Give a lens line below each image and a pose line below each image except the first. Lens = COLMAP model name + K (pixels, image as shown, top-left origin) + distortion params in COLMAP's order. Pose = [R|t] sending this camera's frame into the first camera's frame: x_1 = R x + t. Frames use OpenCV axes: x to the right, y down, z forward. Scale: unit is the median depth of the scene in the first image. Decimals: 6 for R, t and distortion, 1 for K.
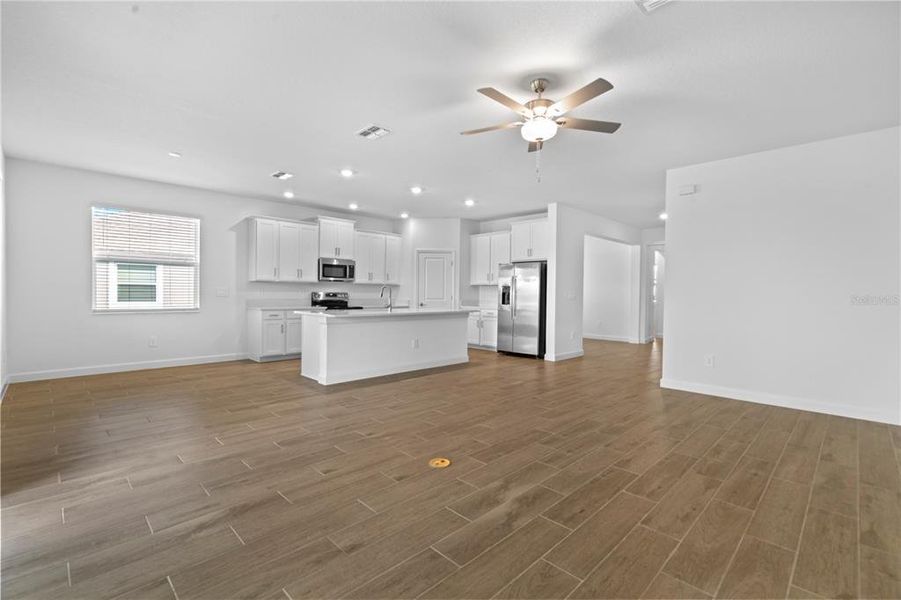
lens RADIAL K [[405.2, 0, 450.5], [0, 405.2, 300.0], [0, 0, 1]] dist [-0.002082, 0.000485]
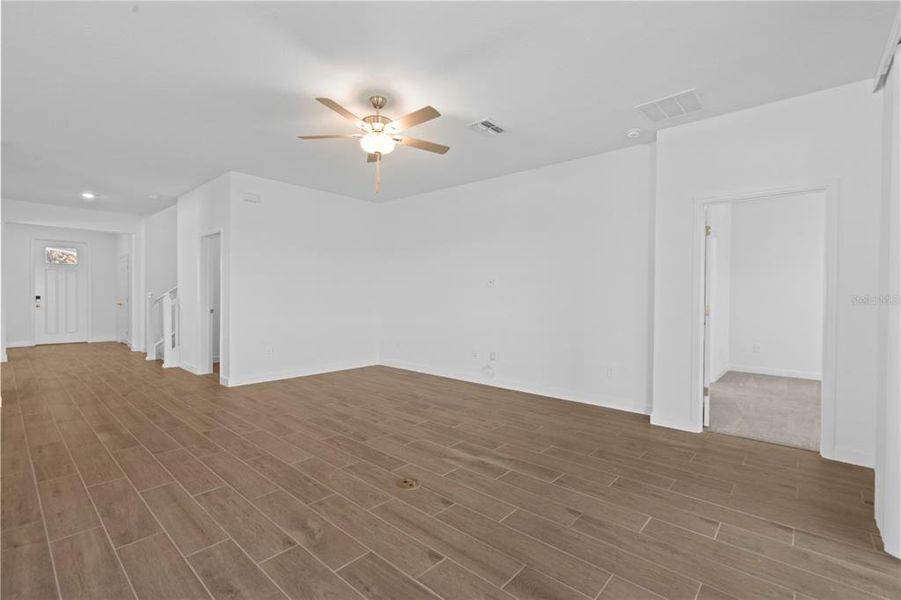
lens RADIAL K [[405.2, 0, 450.5], [0, 405.2, 300.0], [0, 0, 1]] dist [-0.002082, 0.000485]
pose [[-0.059169, -0.023898, 0.997962, -0.364713], [0.007547, 0.999674, 0.024387, -0.014800], [-0.998219, 0.008975, -0.058969, 0.368992]]
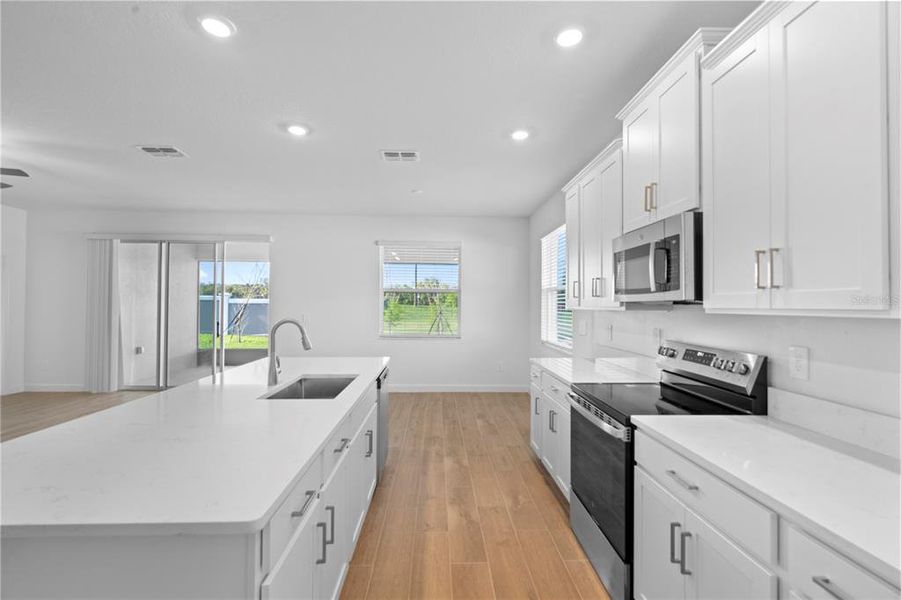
lens RADIAL K [[396.6, 0, 437.2], [0, 396.6, 293.6], [0, 0, 1]] dist [0.033335, 0.000174]
pose [[-0.700592, -0.036276, -0.712639, 0.008717], [-0.028716, 0.999331, -0.022639, -0.047470], [0.712984, 0.004603, -0.701166, 1.159680]]
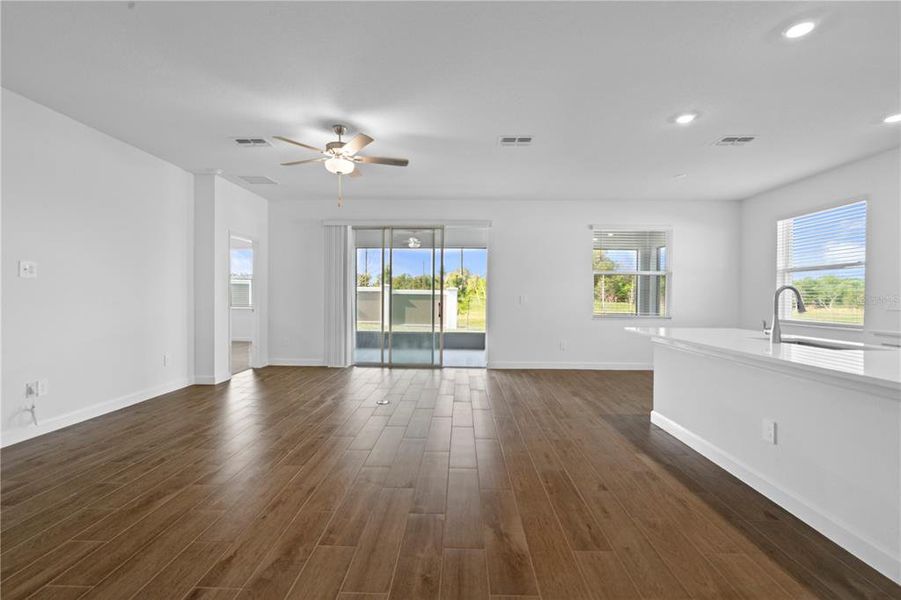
lens RADIAL K [[411.2, 0, 450.5], [0, 411.2, 300.0], [0, 0, 1]] dist [-0.002813, -0.000275]
pose [[-0.725188, -0.009878, -0.688480, 0.353482], [-0.027915, 0.999497, 0.015063, -0.014403], [0.687985, 0.030143, -0.725099, 0.912356]]
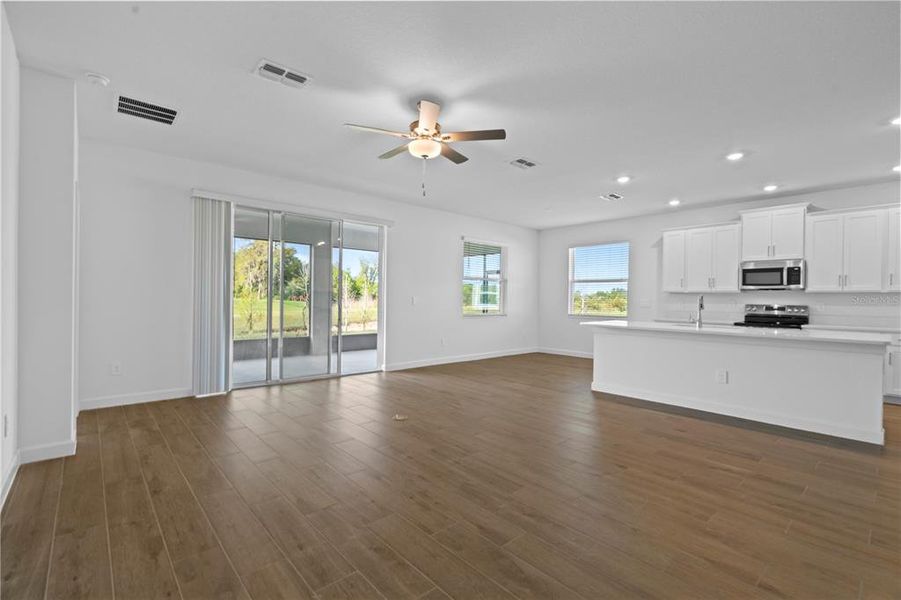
lens RADIAL K [[405.2, 0, 450.5], [0, 405.2, 300.0], [0, 0, 1]] dist [-0.002082, 0.000485]
pose [[-0.051918, -0.007500, -0.998623, 0.543234], [-0.030666, 0.999512, -0.005912, -0.005050], [0.998180, 0.030316, -0.052123, 0.479058]]
